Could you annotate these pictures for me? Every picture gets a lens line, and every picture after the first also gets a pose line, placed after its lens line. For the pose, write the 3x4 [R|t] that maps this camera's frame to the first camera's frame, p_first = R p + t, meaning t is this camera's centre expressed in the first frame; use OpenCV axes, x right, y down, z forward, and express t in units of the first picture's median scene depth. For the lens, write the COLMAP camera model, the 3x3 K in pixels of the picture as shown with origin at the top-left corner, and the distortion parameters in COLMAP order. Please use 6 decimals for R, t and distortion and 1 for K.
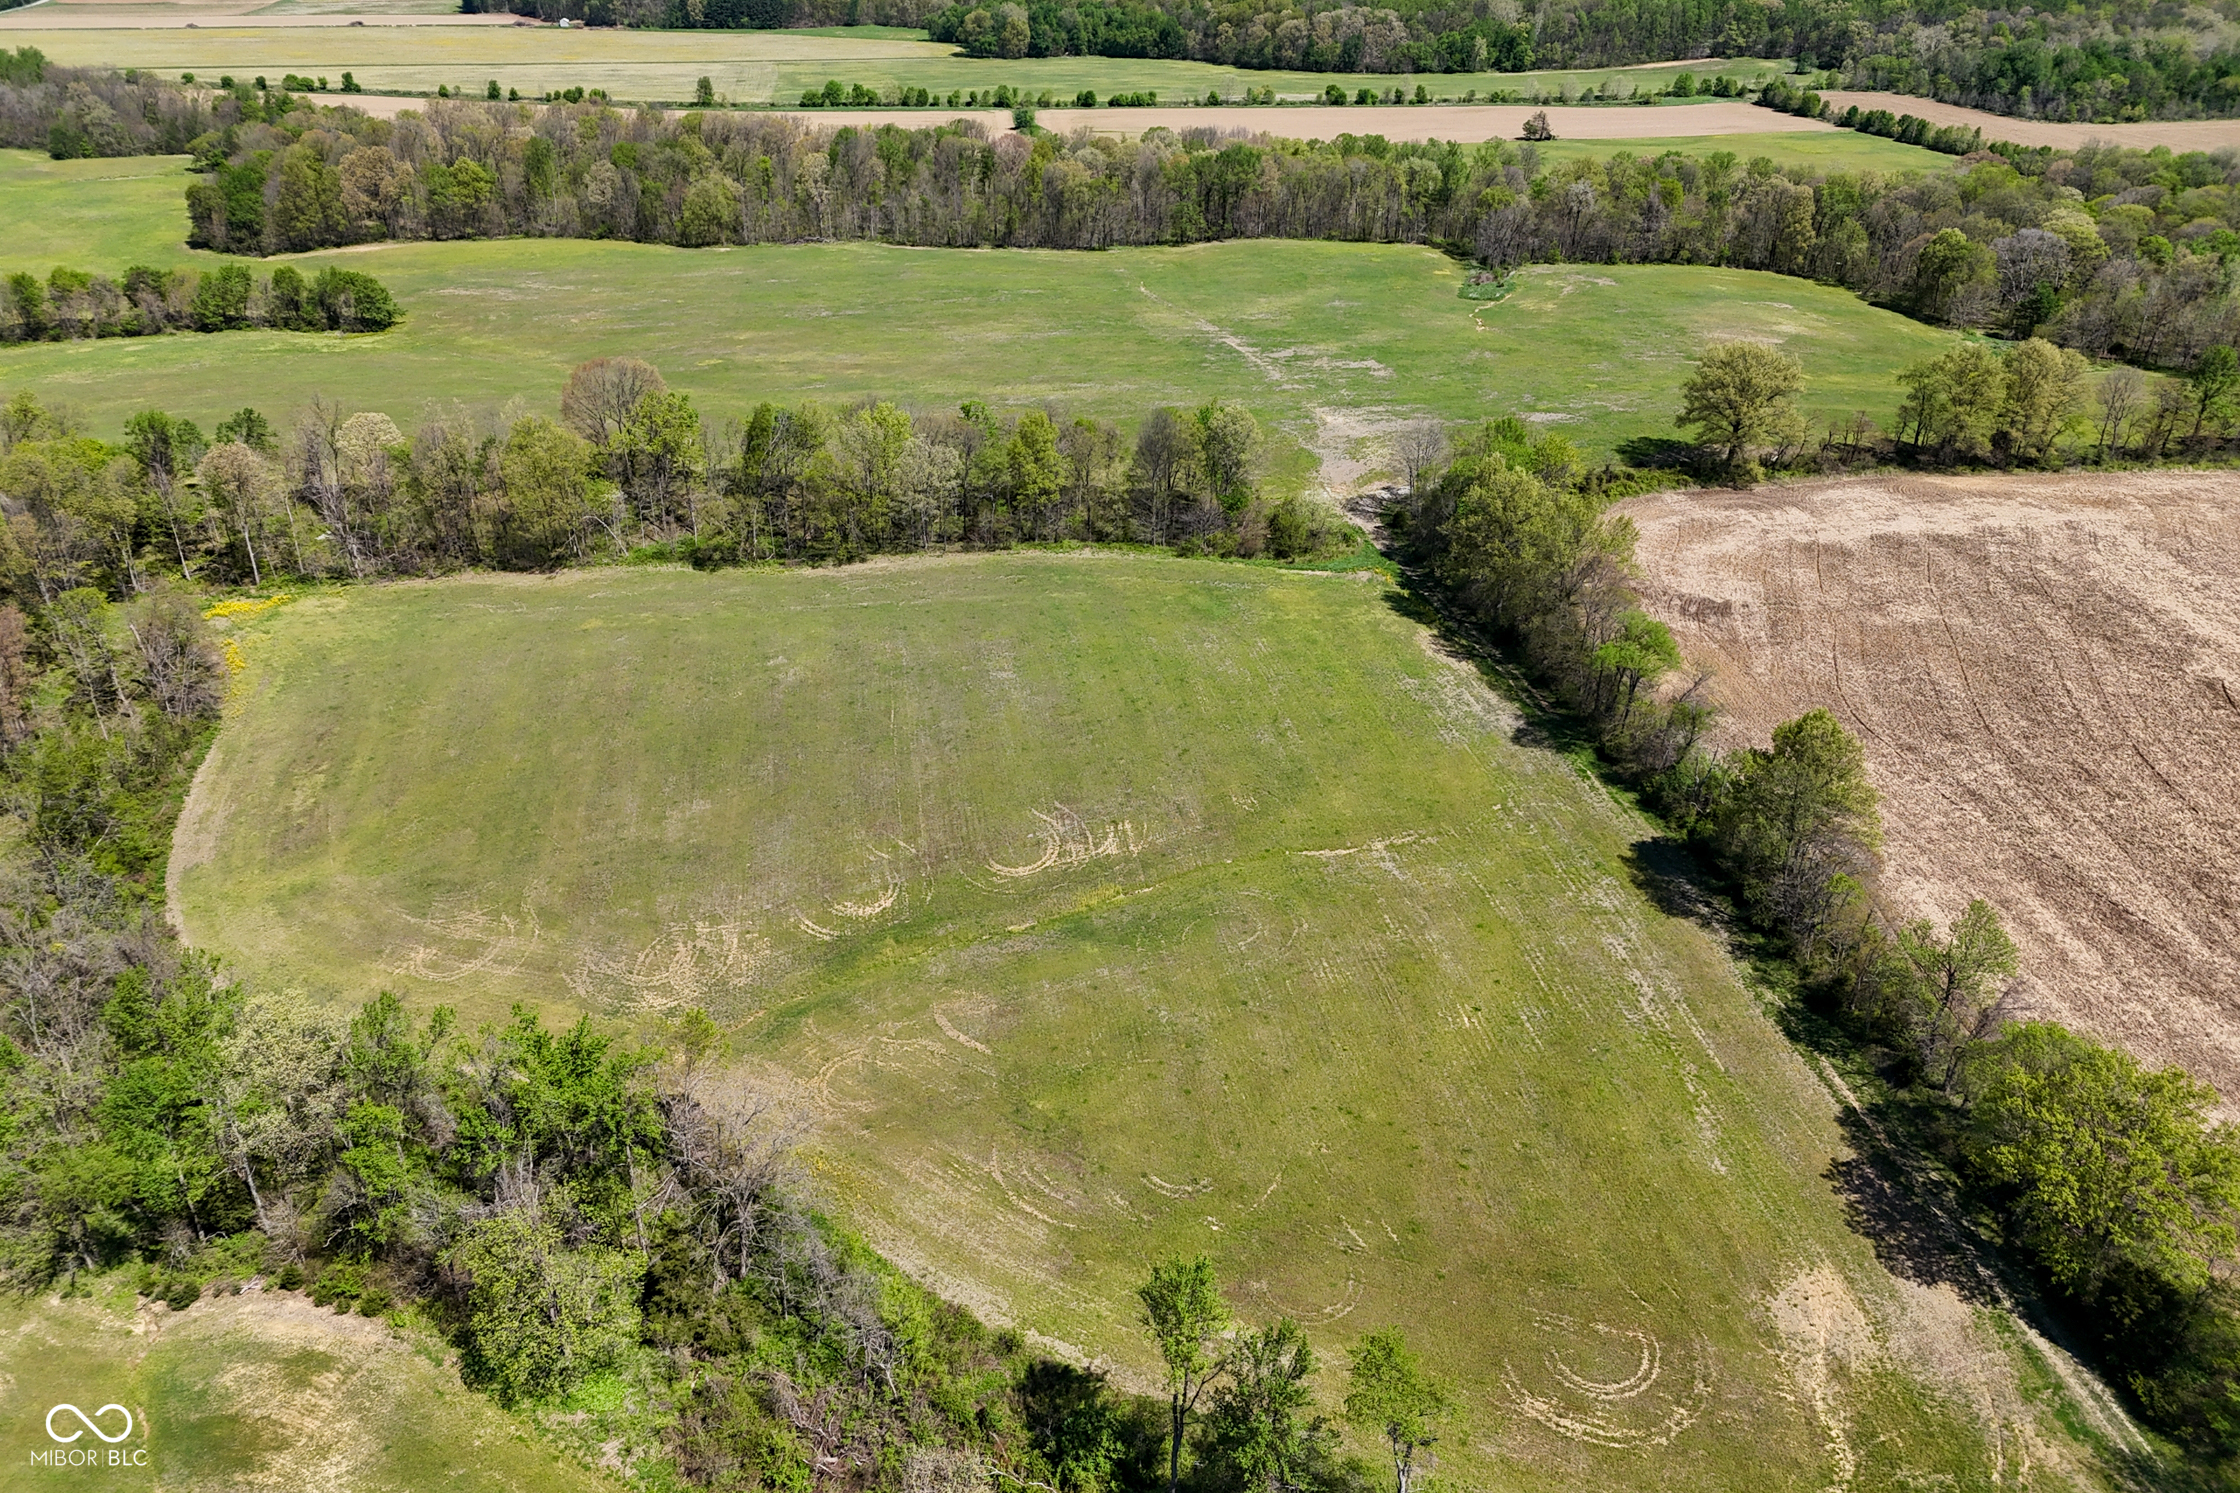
lens RADIAL K [[1643.7, 0, 1109.8], [0, 1643.7, 709.8], [0, 0, 1]] dist [0.067962, -0.055772]
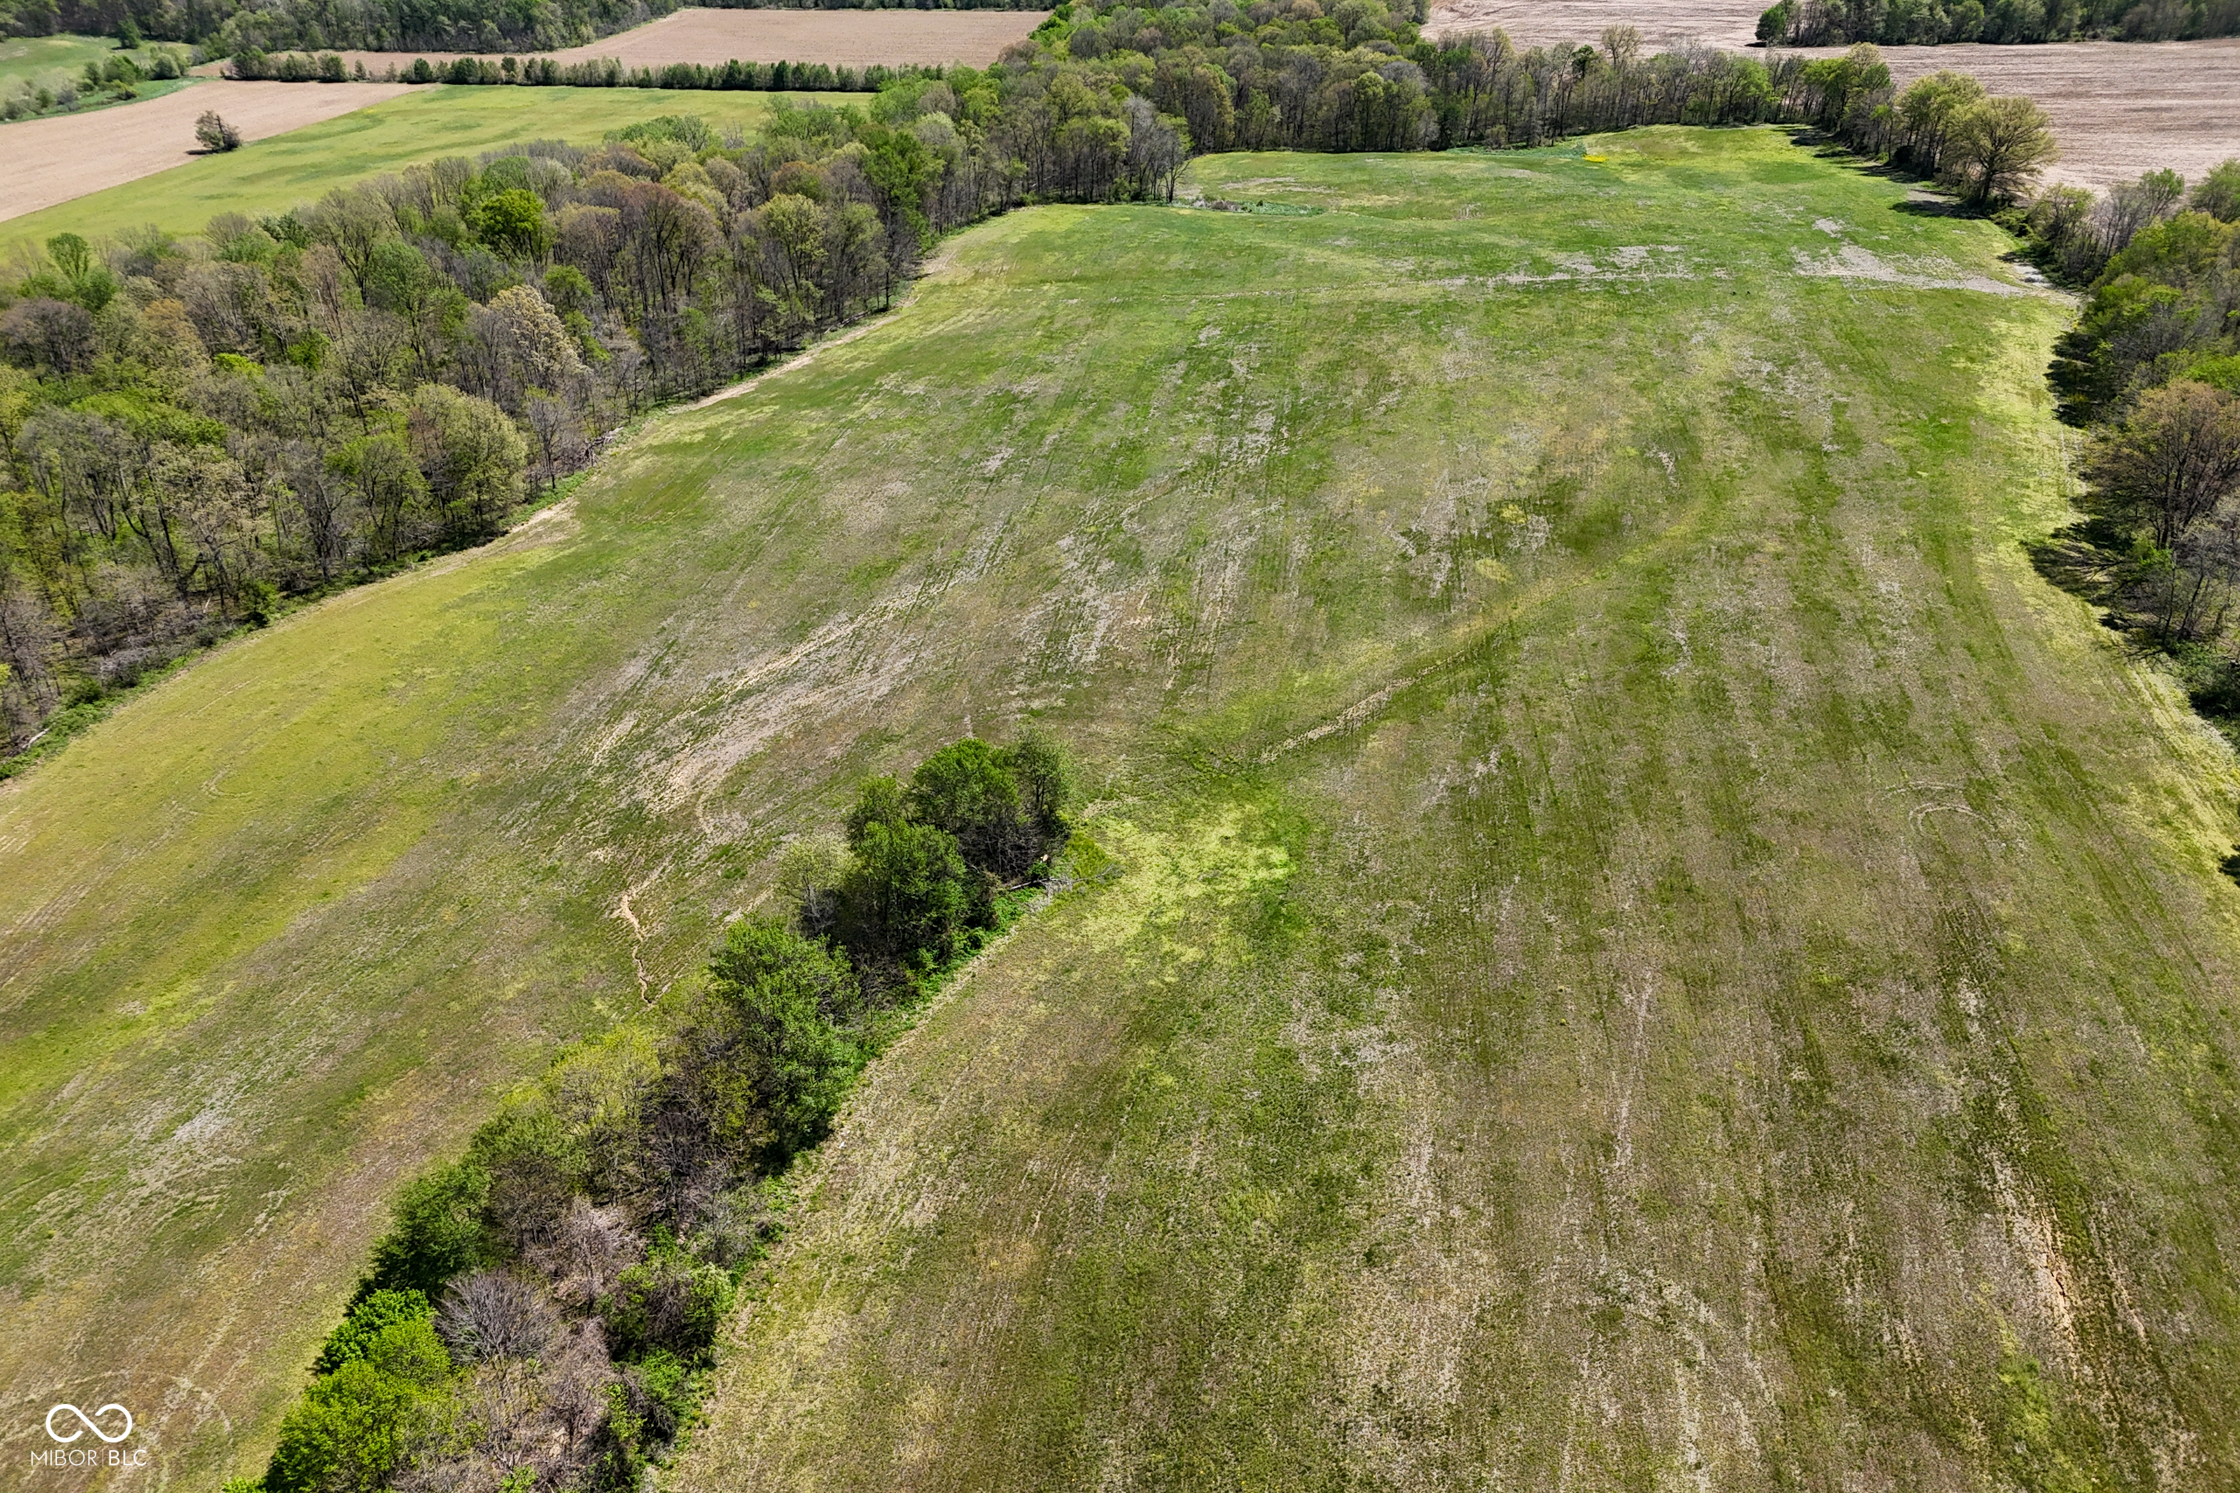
lens RADIAL K [[1643.7, 0, 1106.9], [0, 1643.7, 754.2], [0, 0, 1]] dist [0.067962, -0.055772]
pose [[0.257687, -0.481120, 0.837926, -0.360294], [0.449431, 0.827373, 0.336847, -0.176895], [-0.855341, 0.289789, 0.429434, 0.381827]]
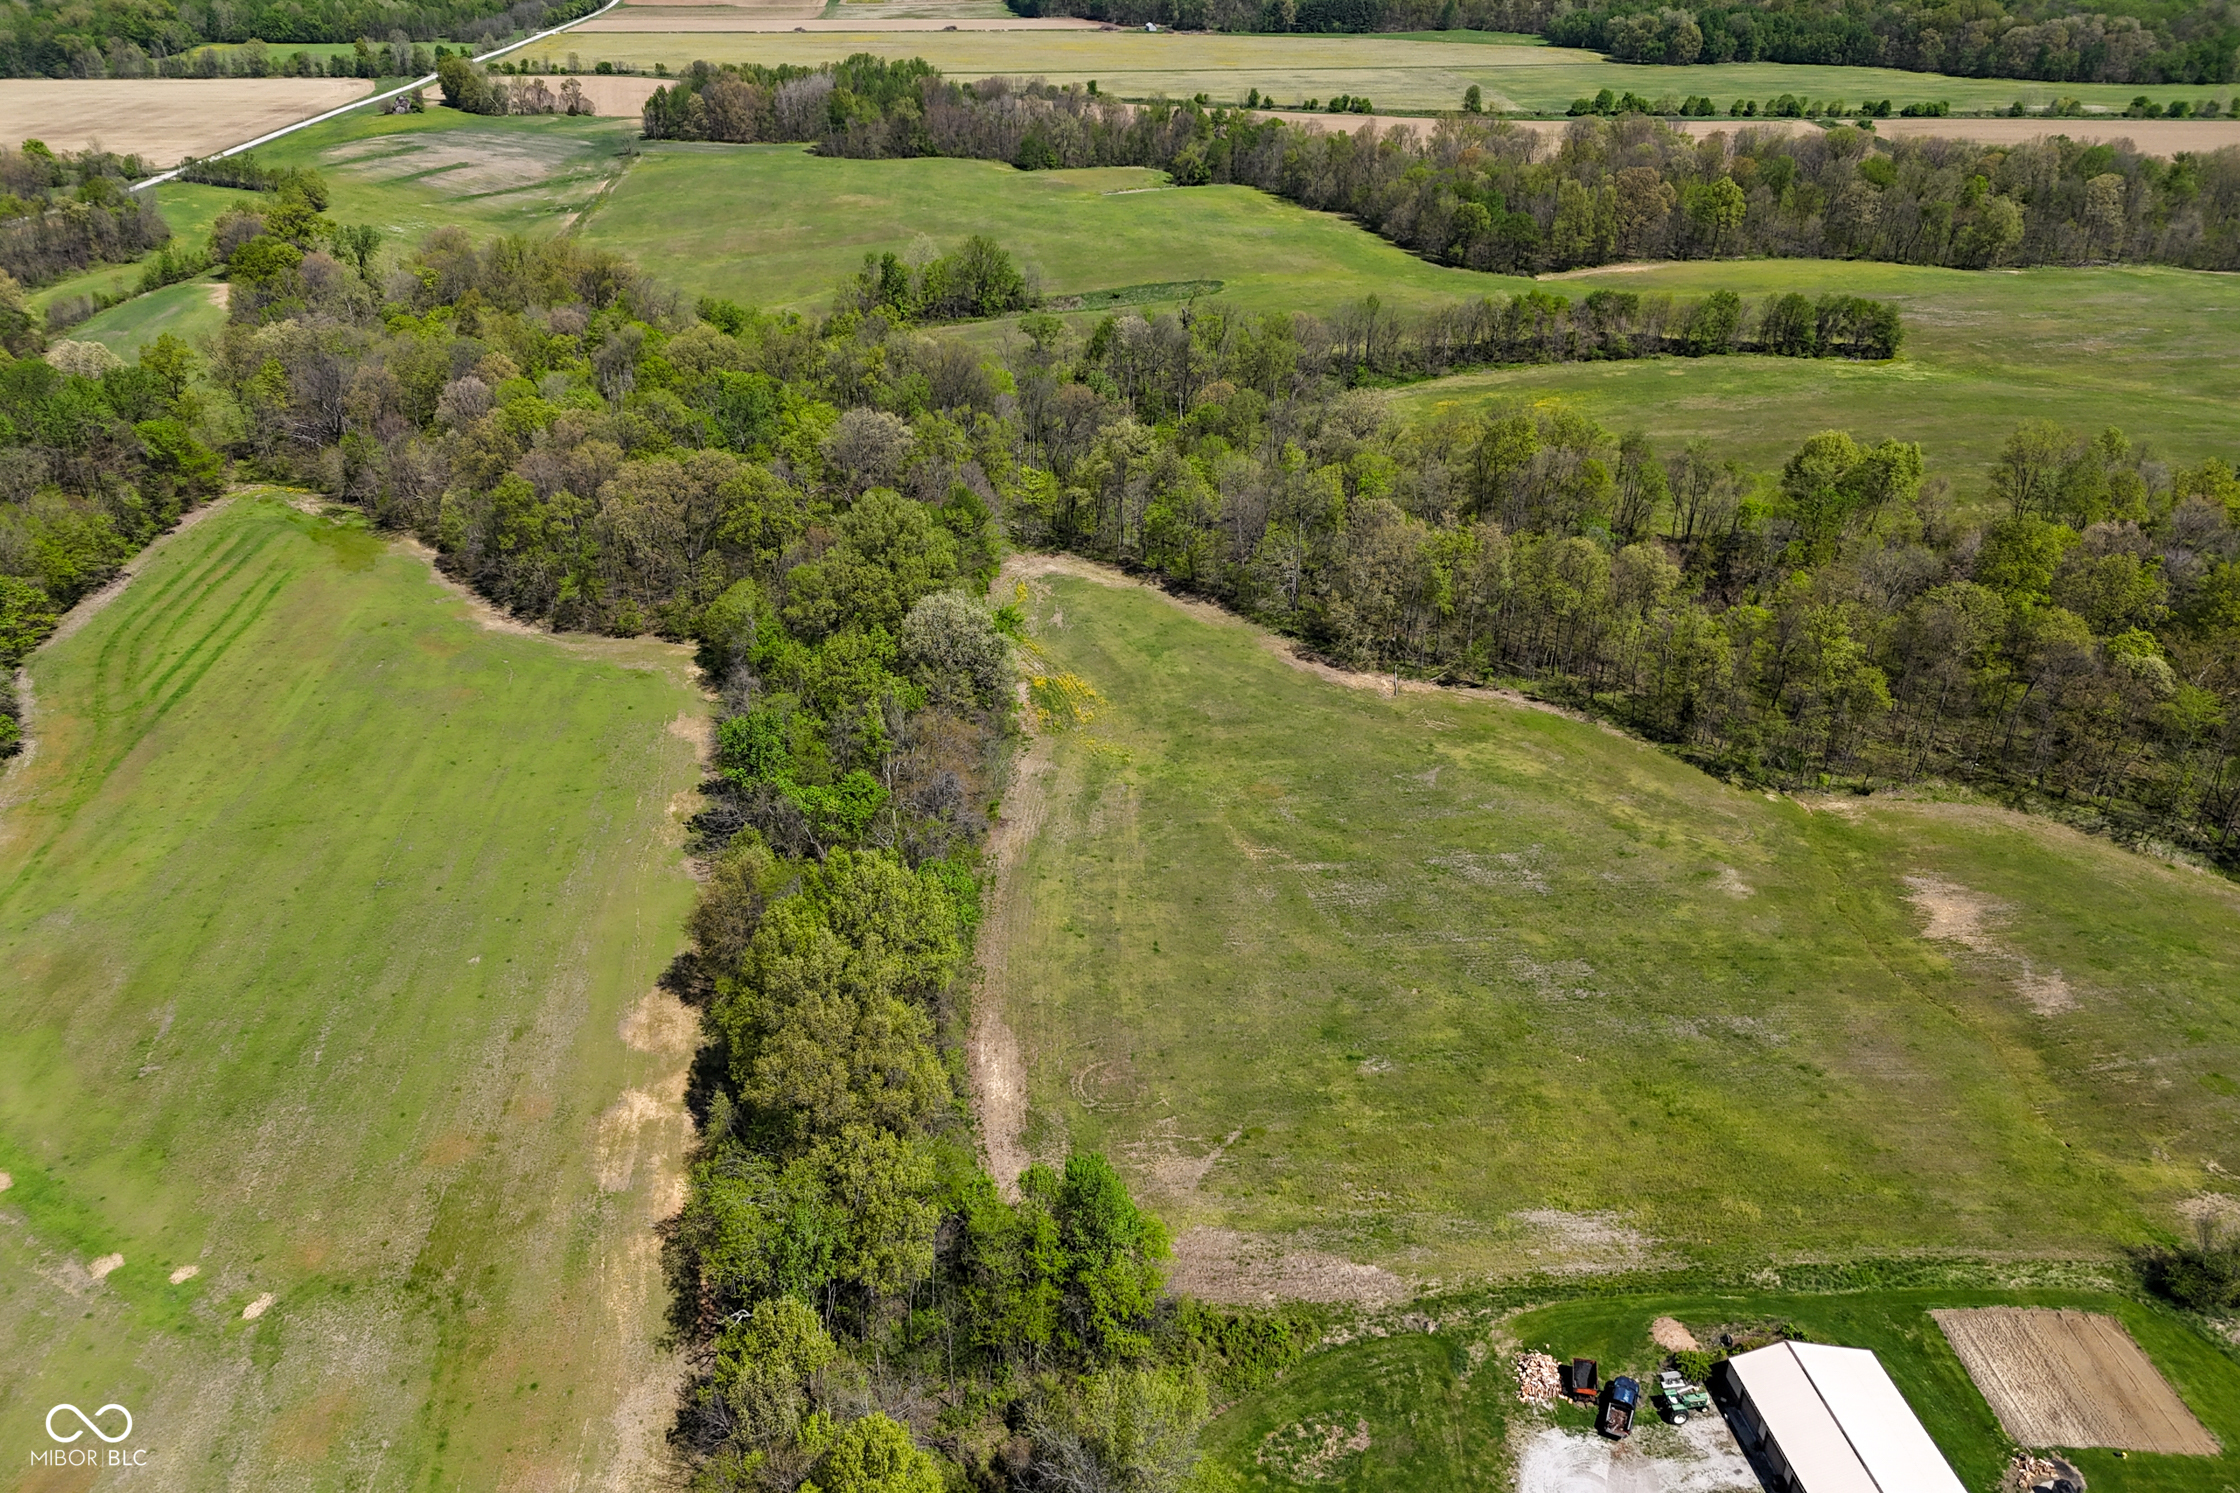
lens RADIAL K [[1643.7, 0, 1115.7], [0, 1643.7, 724.8], [0, 0, 1]] dist [0.067962, -0.055772]
pose [[0.996004, 0.043359, -0.078073, -0.383154], [-0.042527, 0.999020, 0.012291, 0.000409], [0.078529, -0.008922, 0.996872, -0.018148]]
